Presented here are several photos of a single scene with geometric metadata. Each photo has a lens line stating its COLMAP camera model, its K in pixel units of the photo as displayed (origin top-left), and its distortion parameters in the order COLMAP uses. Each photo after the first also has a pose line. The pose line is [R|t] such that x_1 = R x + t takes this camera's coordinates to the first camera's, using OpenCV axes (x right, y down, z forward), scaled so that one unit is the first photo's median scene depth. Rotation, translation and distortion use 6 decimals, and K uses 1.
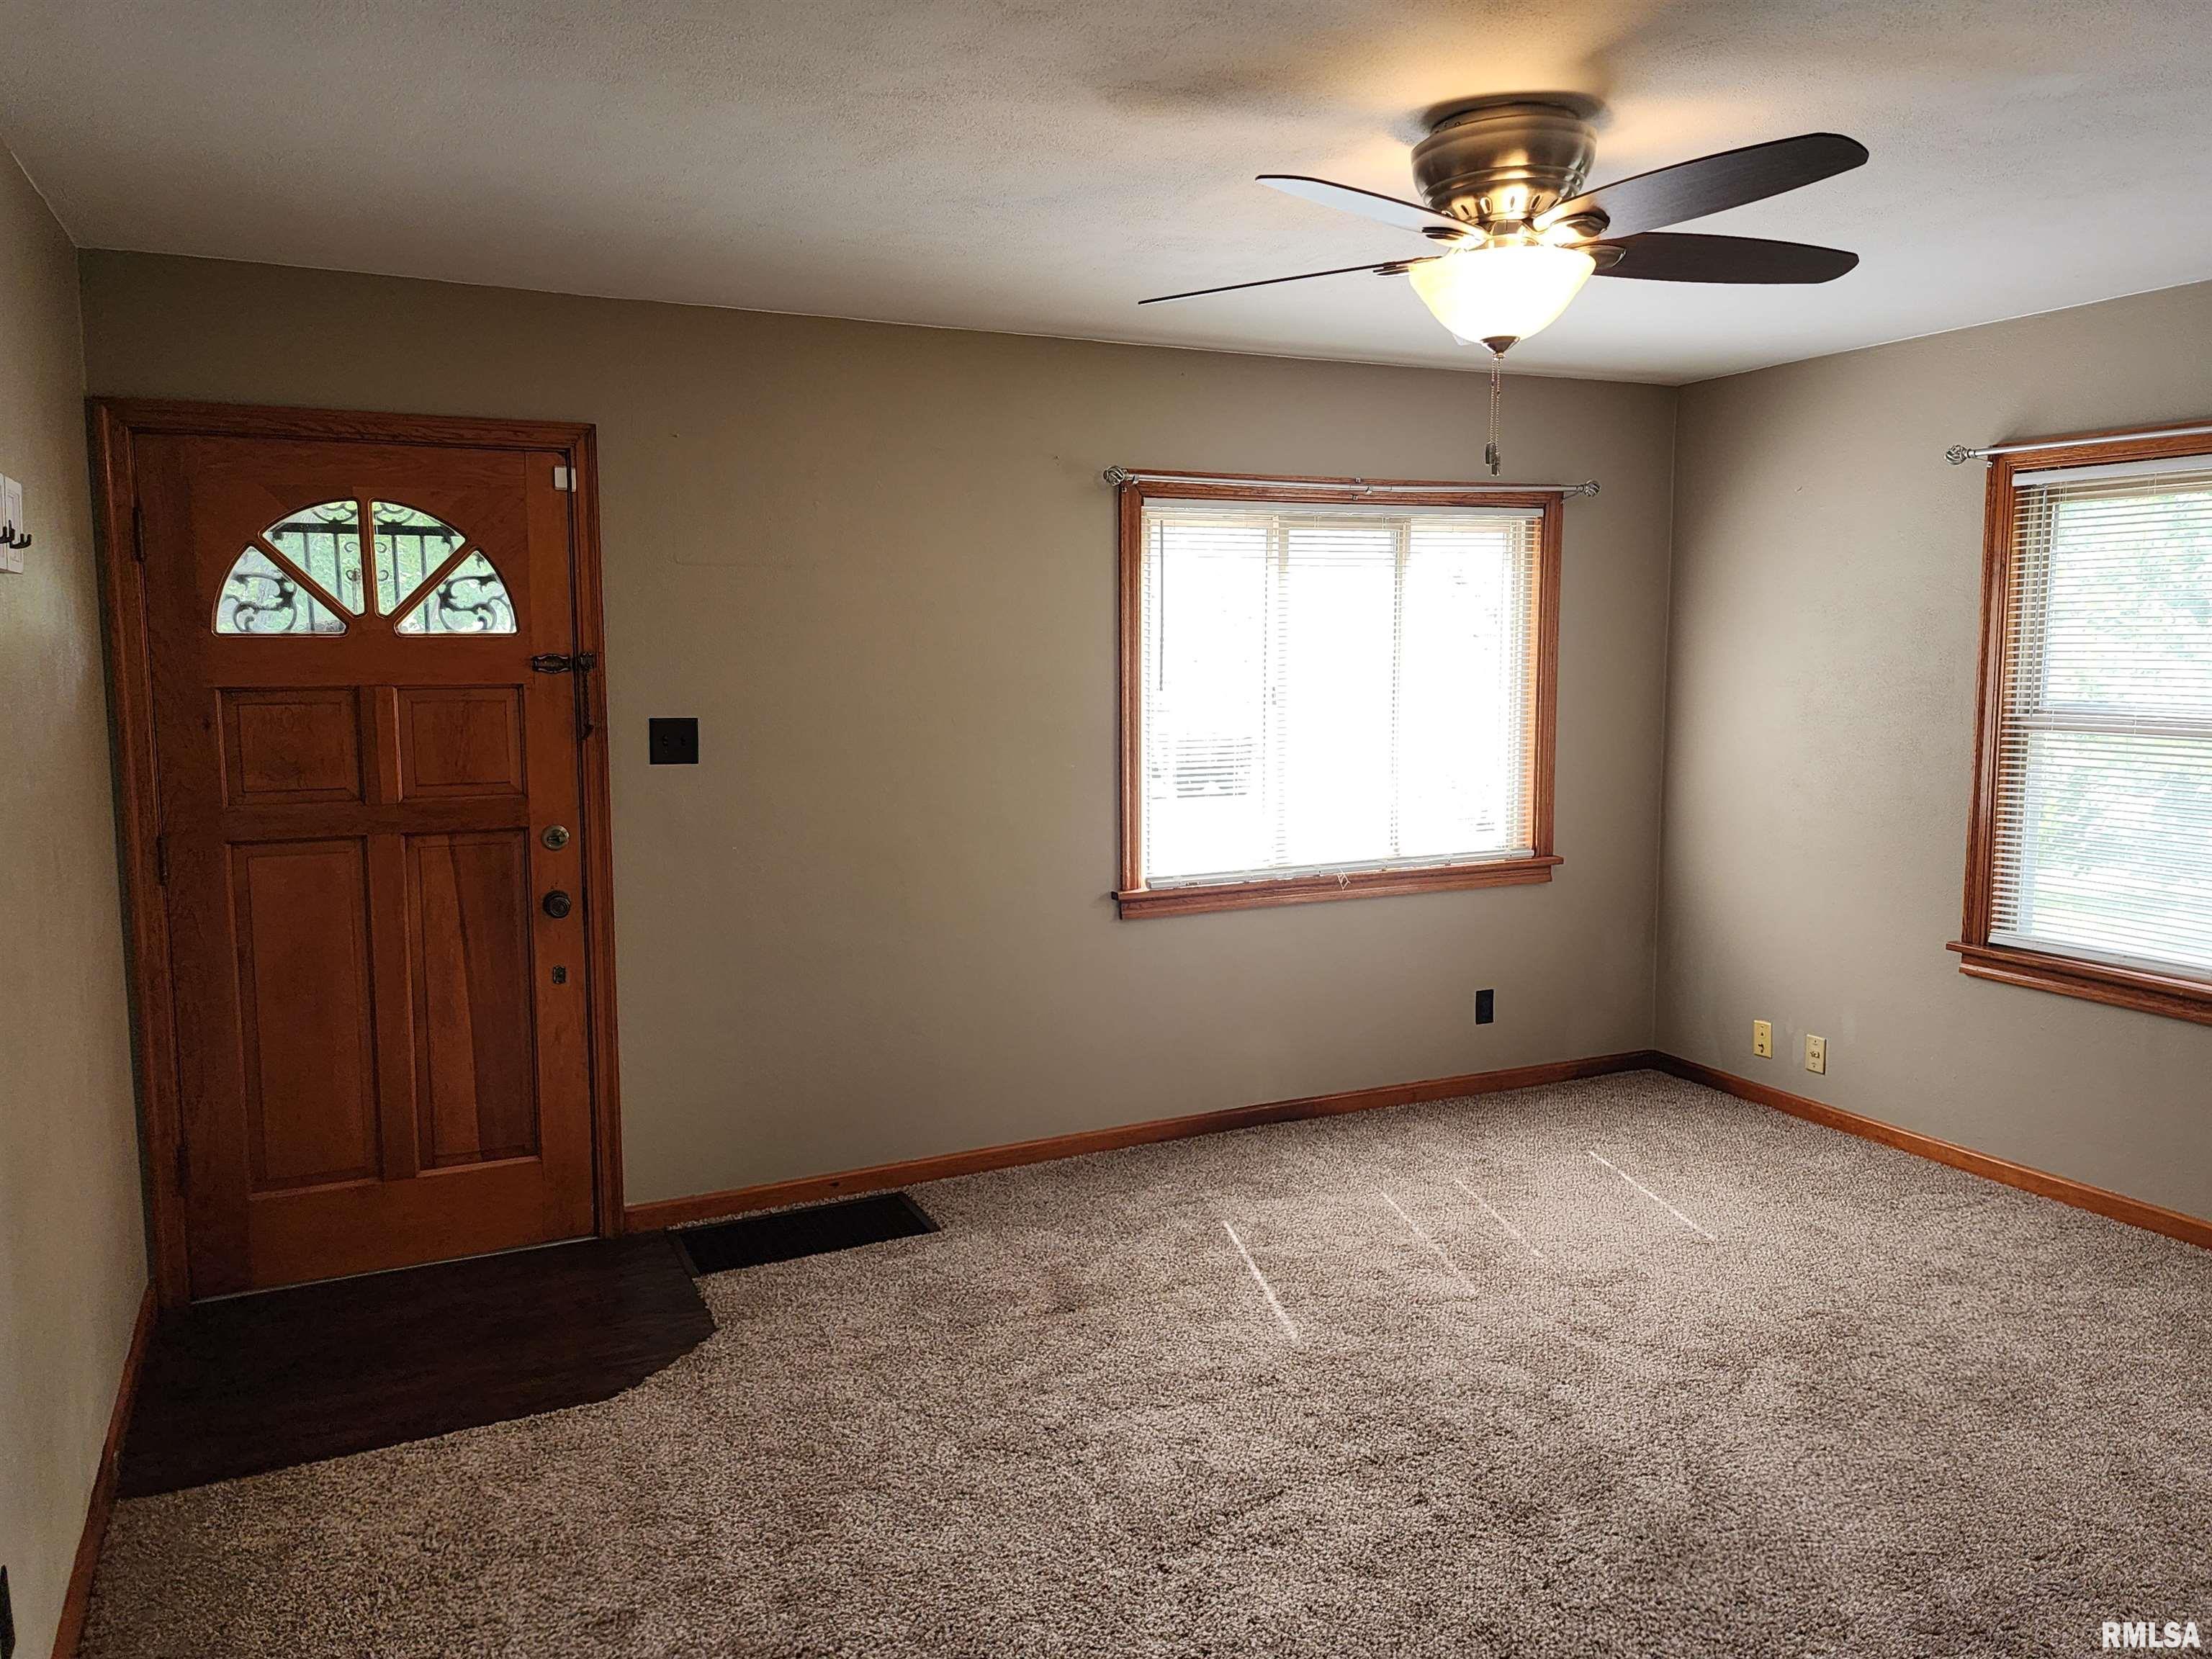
lens RADIAL K [[1563.7, 0, 1117.7], [0, 1563.7, 801.5], [0, 0, 1]] dist [0.085054, -0.083183]
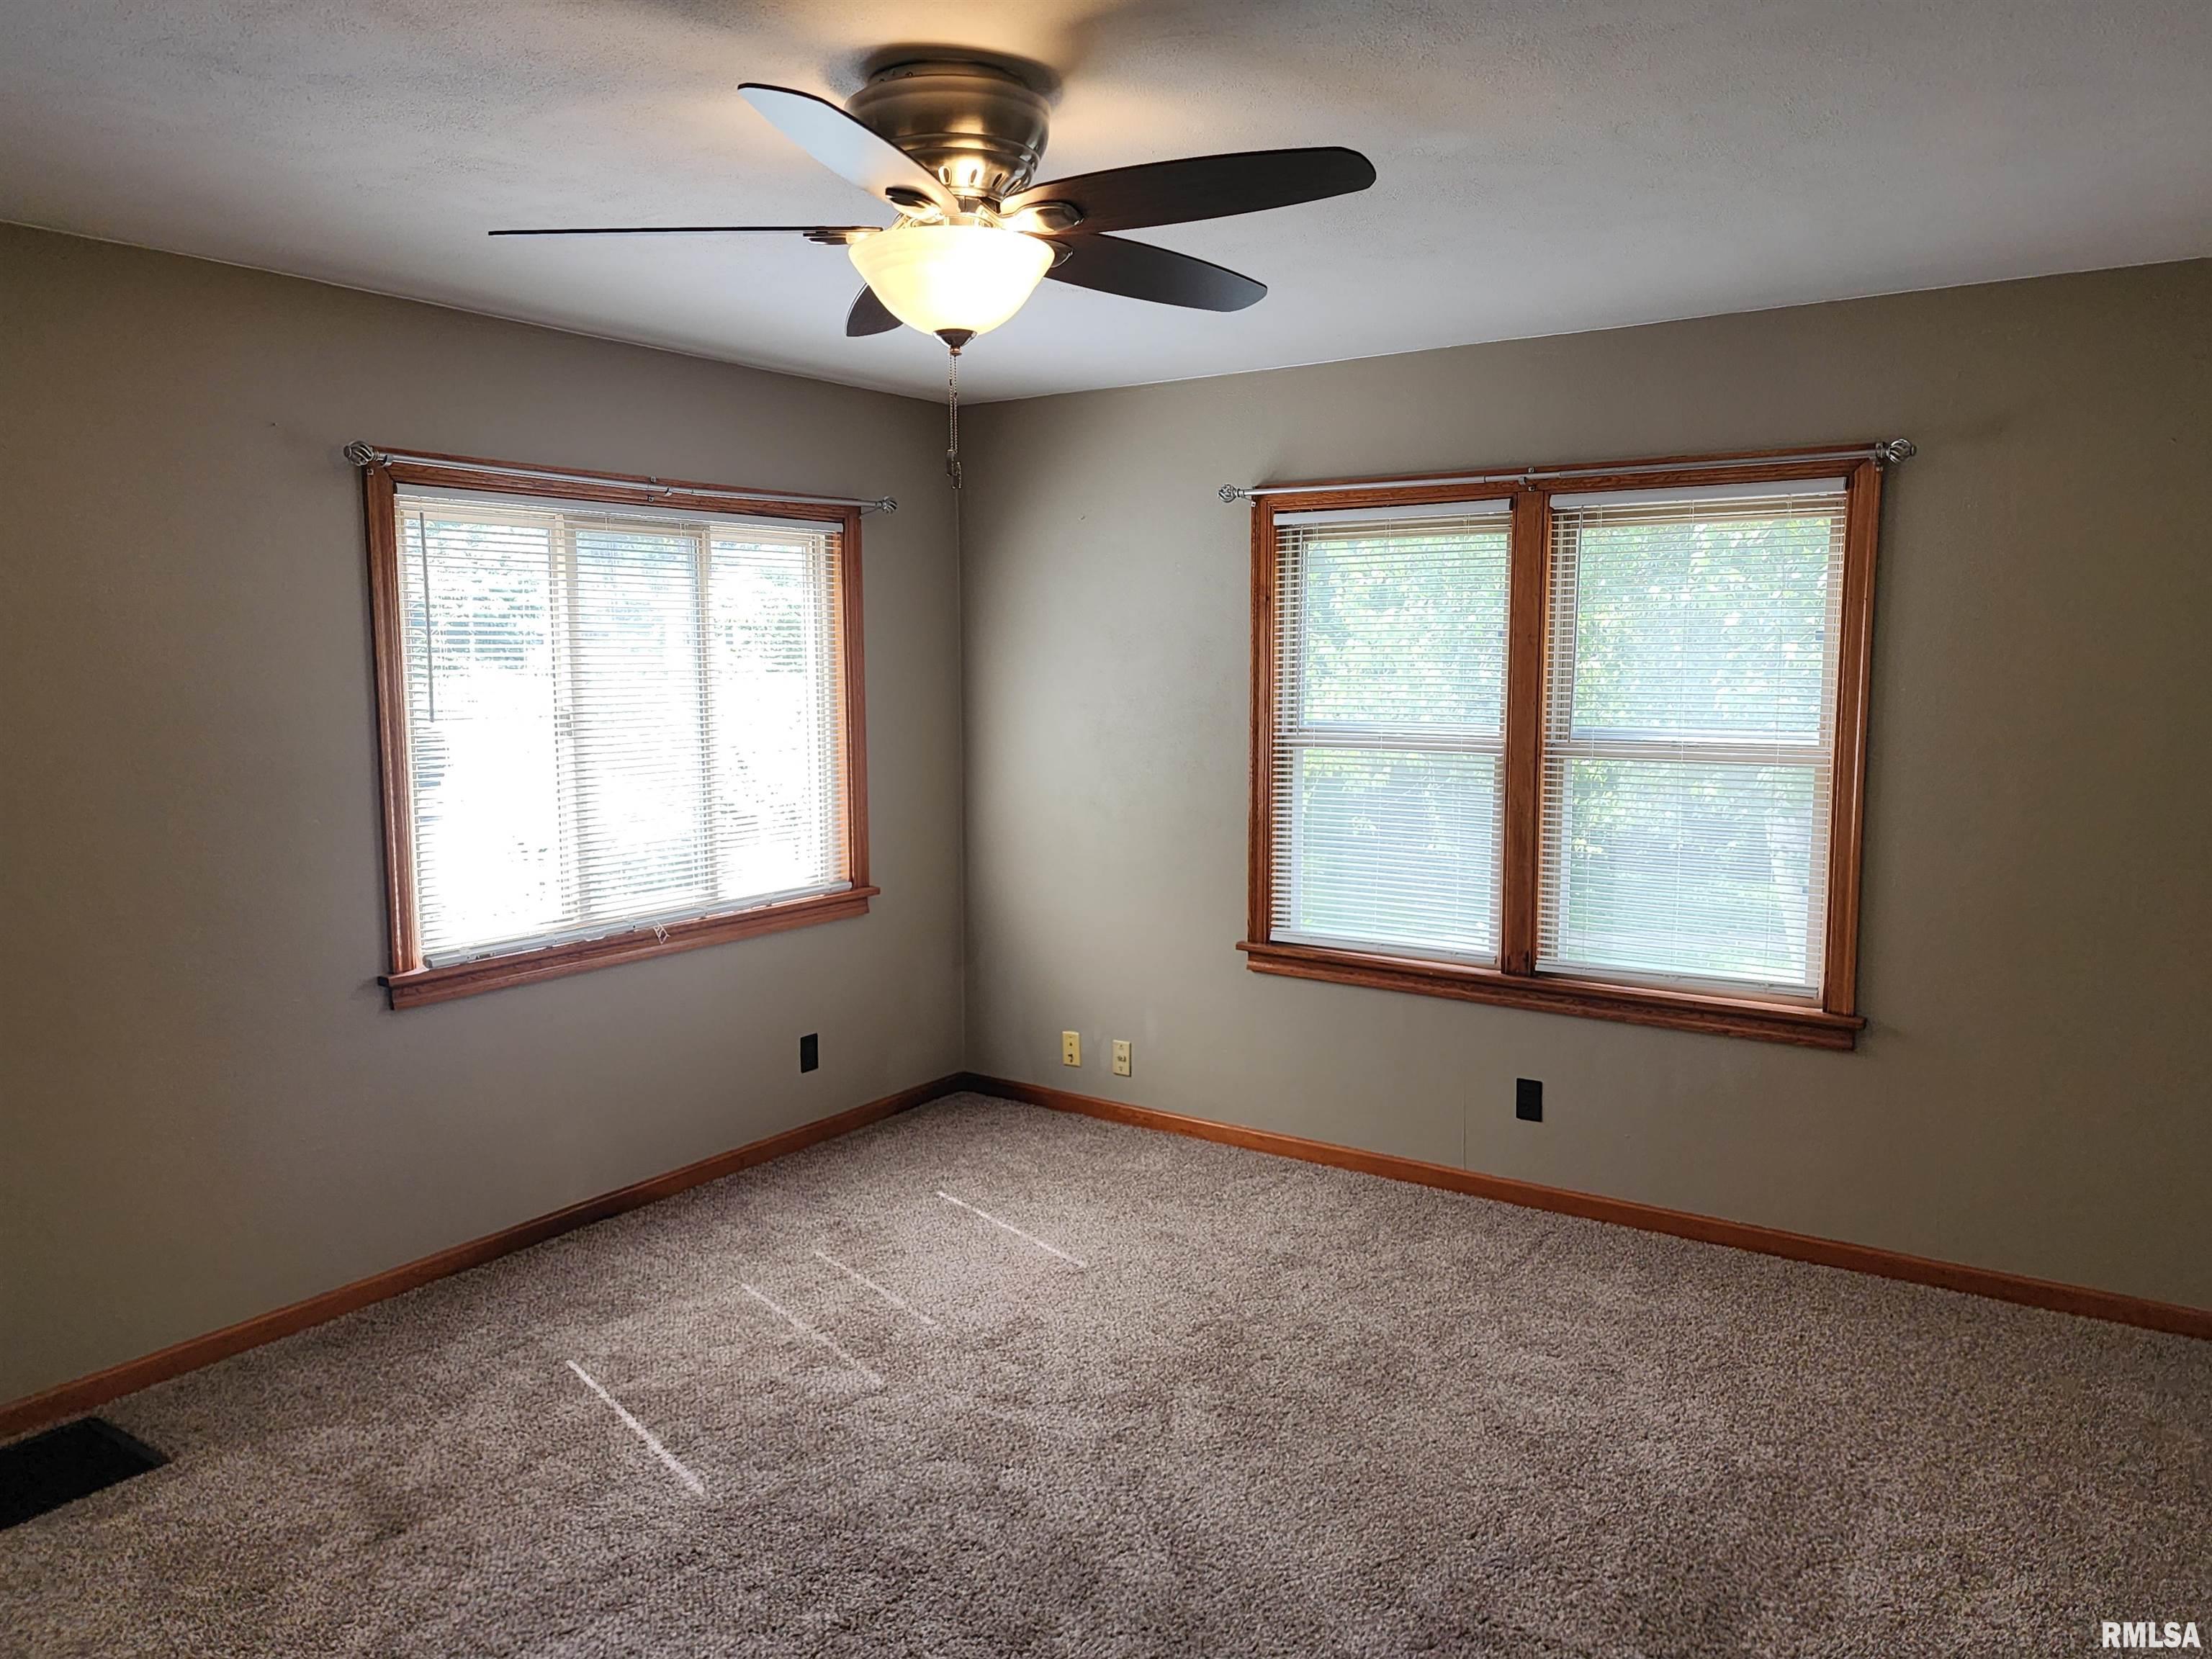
lens RADIAL K [[1563.7, 0, 1109.7], [0, 1563.7, 821.9], [0, 0, 1]] dist [0.085054, -0.083183]
pose [[0.868723, -0.050917, 0.492673, -0.086605], [0.047551, 0.998681, 0.019367, -0.022073], [-0.493010, 0.006602, 0.869999, 0.130237]]
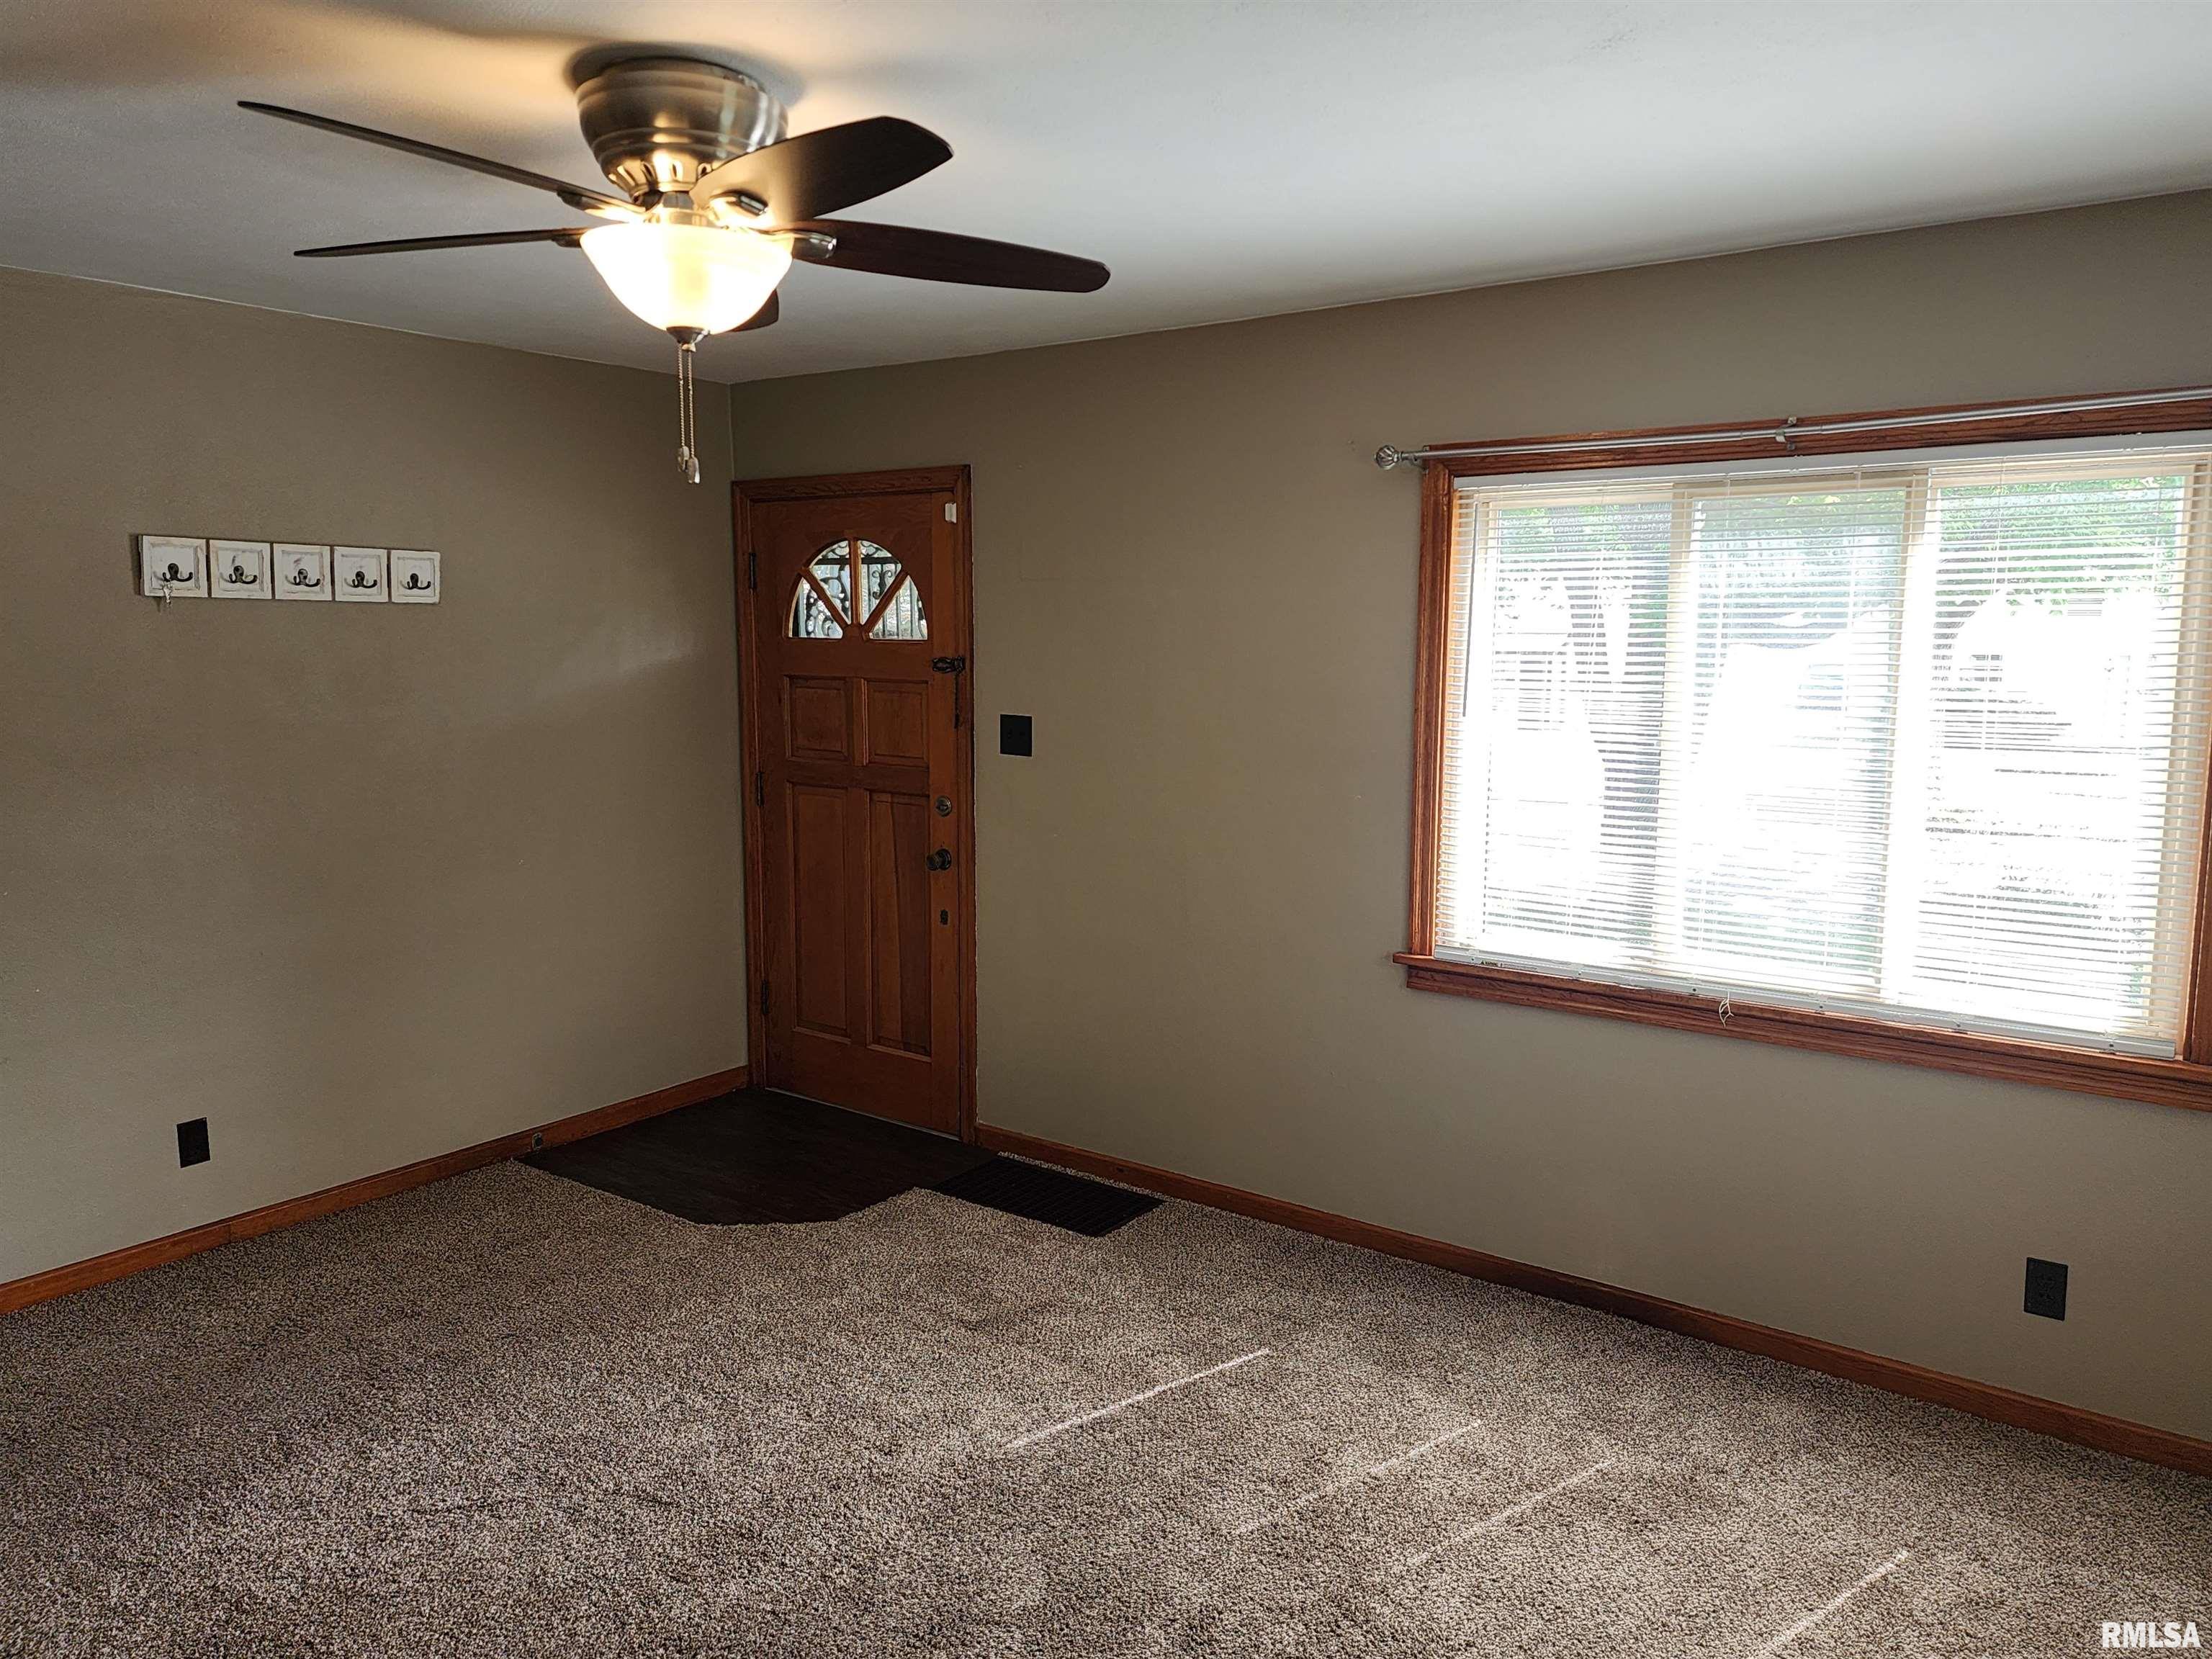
lens RADIAL K [[1563.7, 0, 1080.8], [0, 1563.7, 812.2], [0, 0, 1]] dist [0.085054, -0.083183]
pose [[0.461411, 0.114284, -0.879795, 0.762114], [-0.096680, 0.992240, 0.078187, -0.077715], [0.881903, 0.048983, 0.468879, 0.523314]]
